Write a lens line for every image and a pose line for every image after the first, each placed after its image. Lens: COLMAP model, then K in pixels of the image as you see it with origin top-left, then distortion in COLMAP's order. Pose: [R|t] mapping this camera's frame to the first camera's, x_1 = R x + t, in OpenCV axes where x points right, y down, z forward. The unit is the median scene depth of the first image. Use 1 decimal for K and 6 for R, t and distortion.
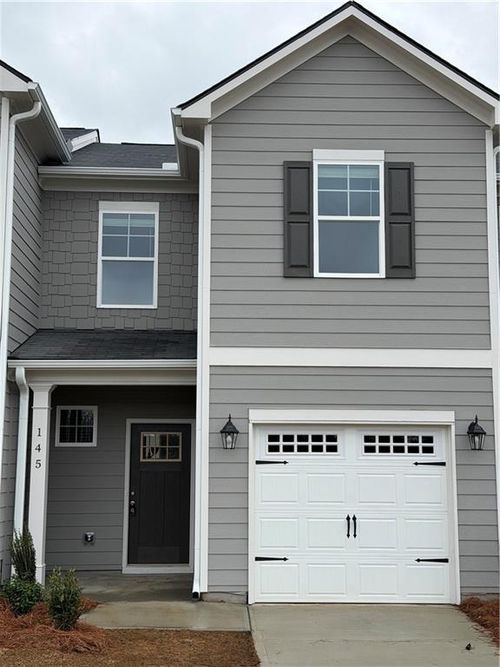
lens RADIAL K [[938.6, 0, 250.0], [0, 938.6, 333.5], [0, 0, 1]] dist [0.000105, 0.002480]
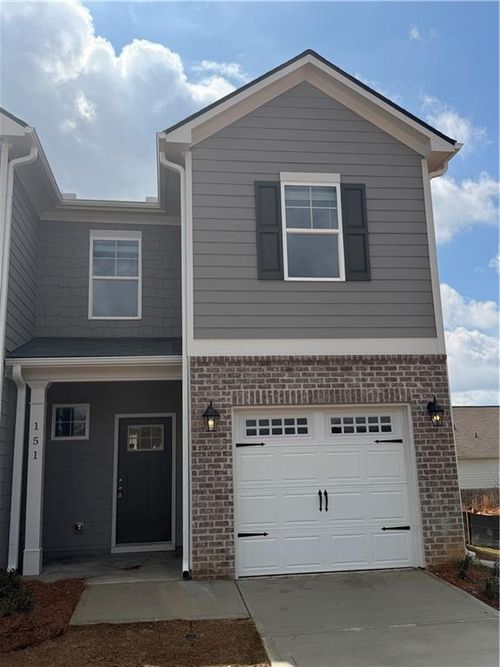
lens RADIAL K [[612.0, 0, 252.5], [0, 612.0, 336.9], [0, 0, 1]] dist [0.069188, 0.001112]
pose [[0.994149, -0.012900, 0.107249, -0.050712], [0.019761, 0.997808, -0.063157, 0.054712], [-0.106199, 0.064907, 0.992224, 0.262497]]
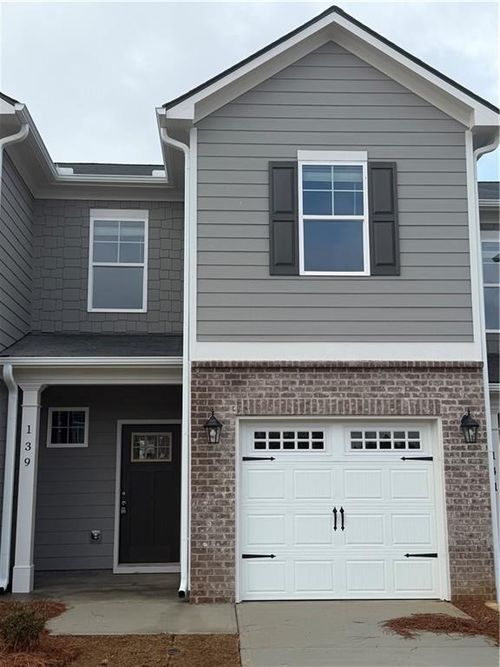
lens RADIAL K [[832.5, 0, 250.3], [0, 832.5, 343.0], [0, 0, 1]] dist [0.010079, -0.005181]
pose [[0.999955, -0.005879, 0.007484, 0.008436], [0.006023, 0.999793, -0.019453, 0.029615], [-0.007368, 0.019497, 0.999783, 0.104473]]
